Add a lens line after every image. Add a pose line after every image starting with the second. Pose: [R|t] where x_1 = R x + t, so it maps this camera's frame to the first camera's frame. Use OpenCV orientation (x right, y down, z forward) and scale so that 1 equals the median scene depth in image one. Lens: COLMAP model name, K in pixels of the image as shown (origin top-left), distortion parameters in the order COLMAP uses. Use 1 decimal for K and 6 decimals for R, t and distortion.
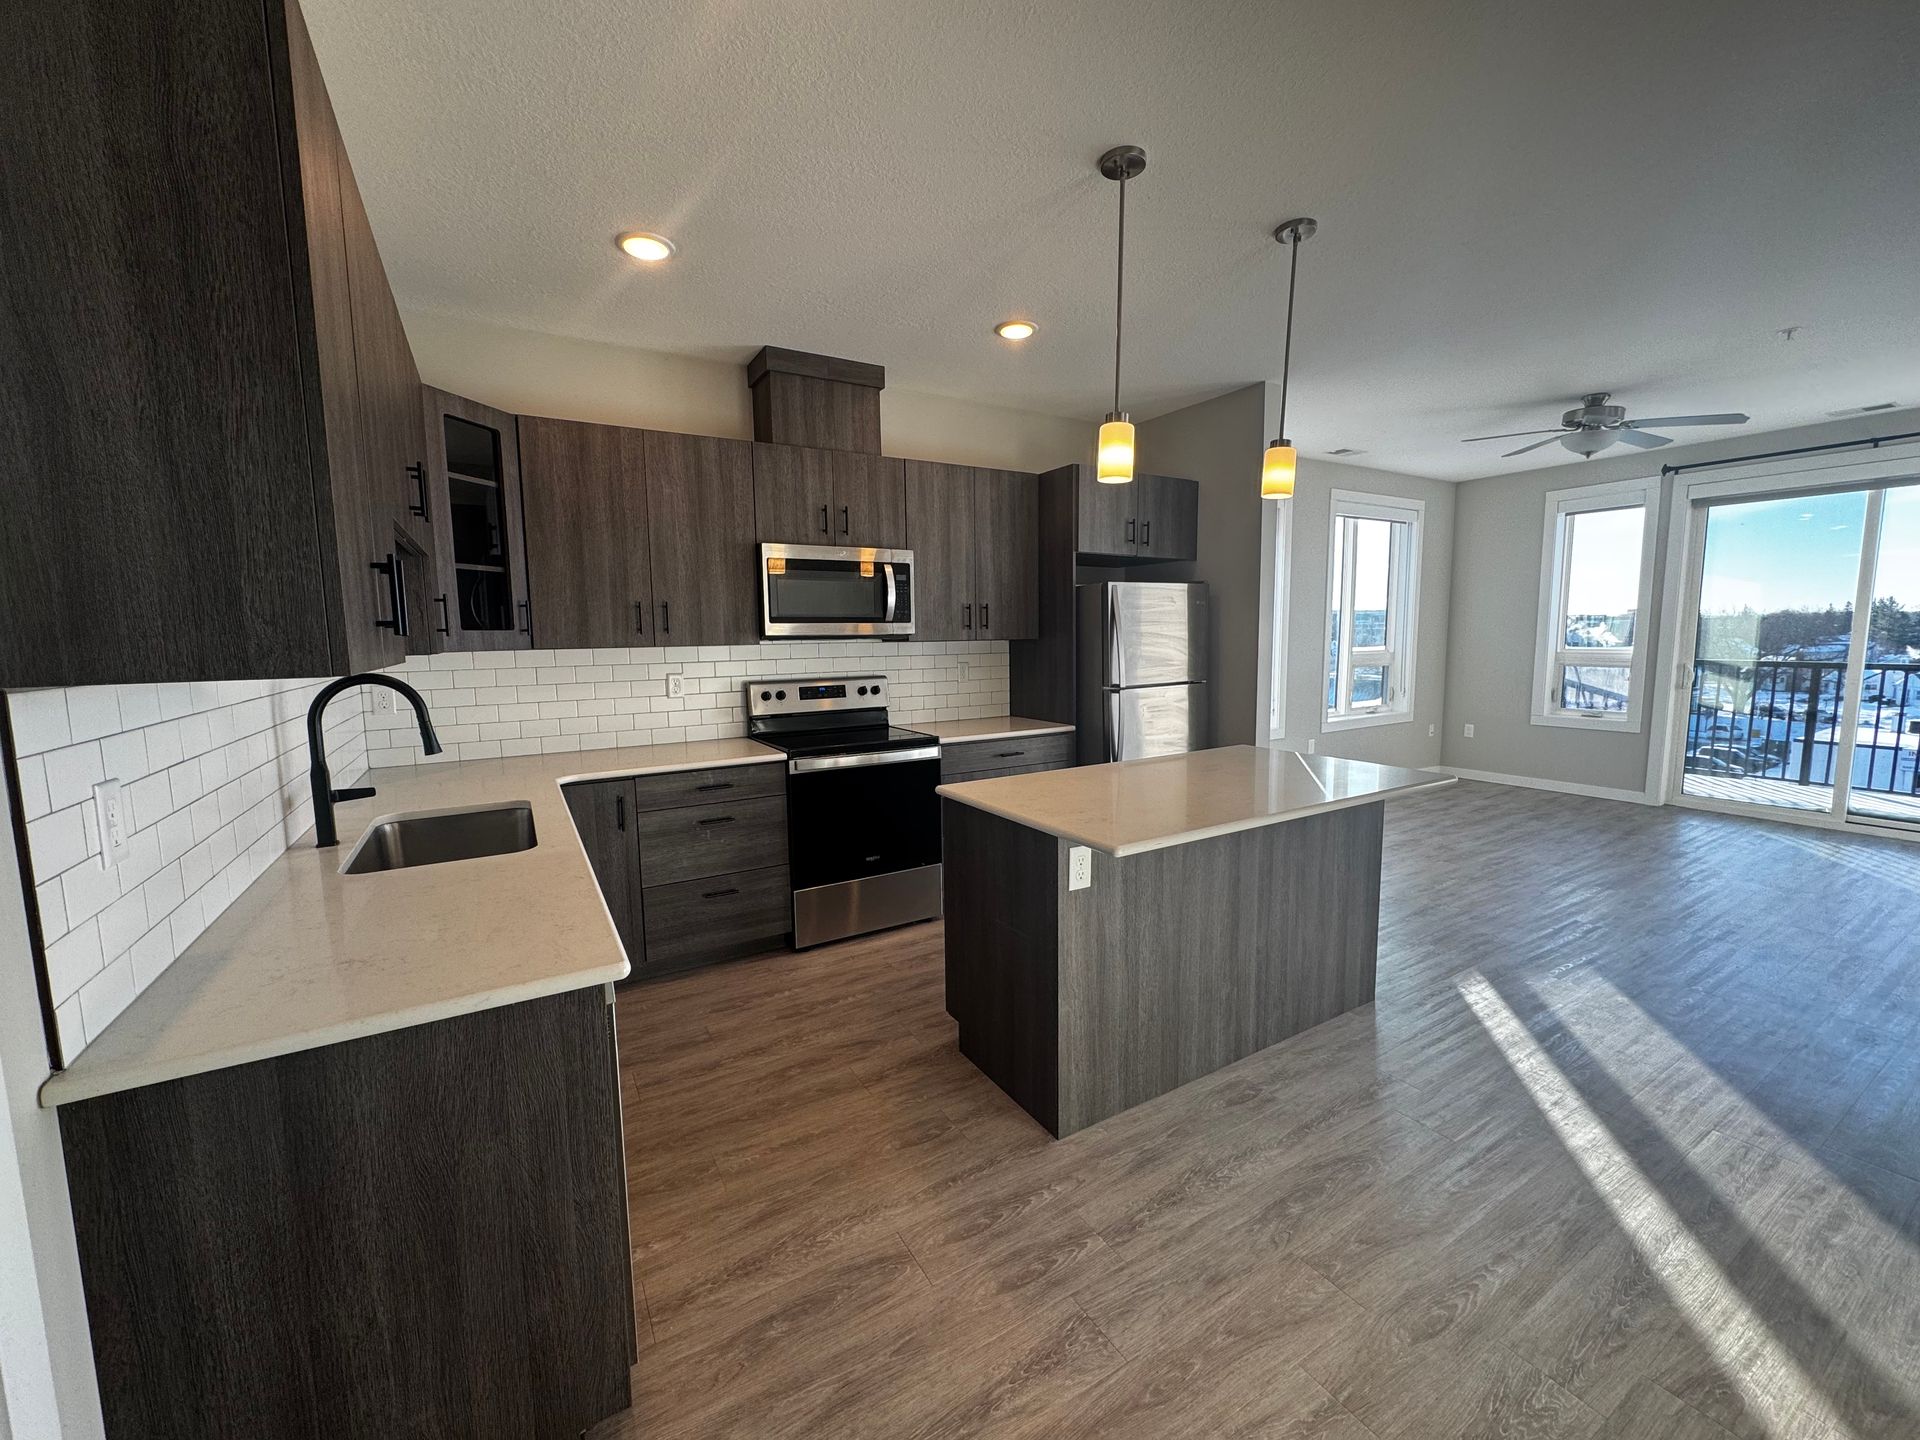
lens RADIAL K [[765.6, 0, 967.5], [0, 765.6, 713.8], [0, 0, 1]] dist [-0.001153, -0.000274]
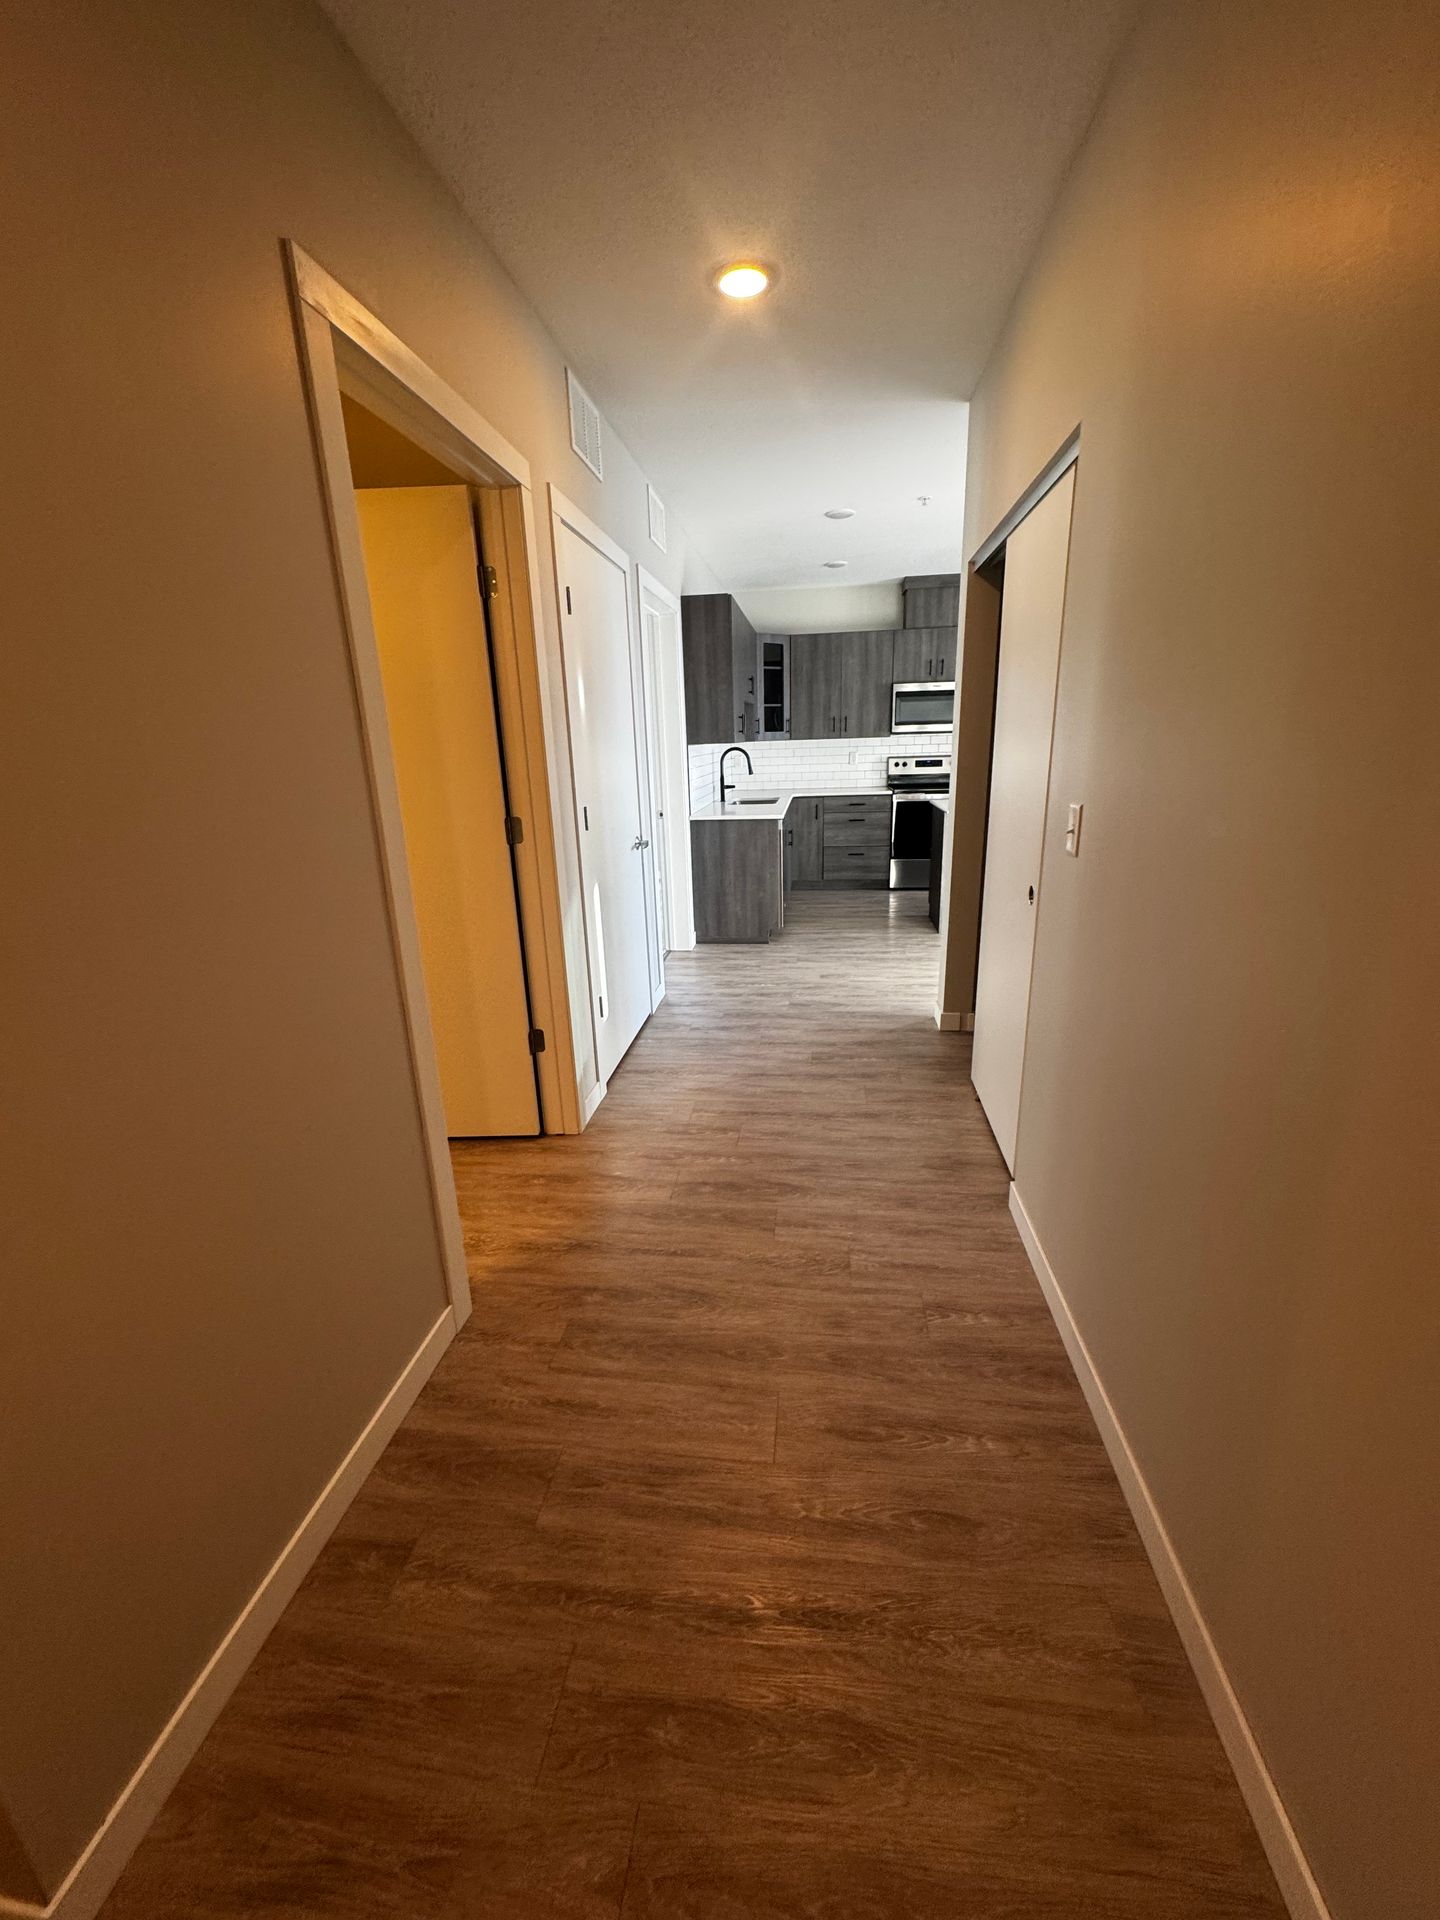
lens RADIAL K [[765.6, 0, 720.0], [0, 765.6, 960.0], [0, 0, 1]] dist [-0.001153, -0.000274]
pose [[0.782070, 0.166713, -0.600477, 0.726314], [-0.048251, 0.976860, 0.208367, 0.089478], [0.621320, -0.133984, 0.772017, -0.958336]]
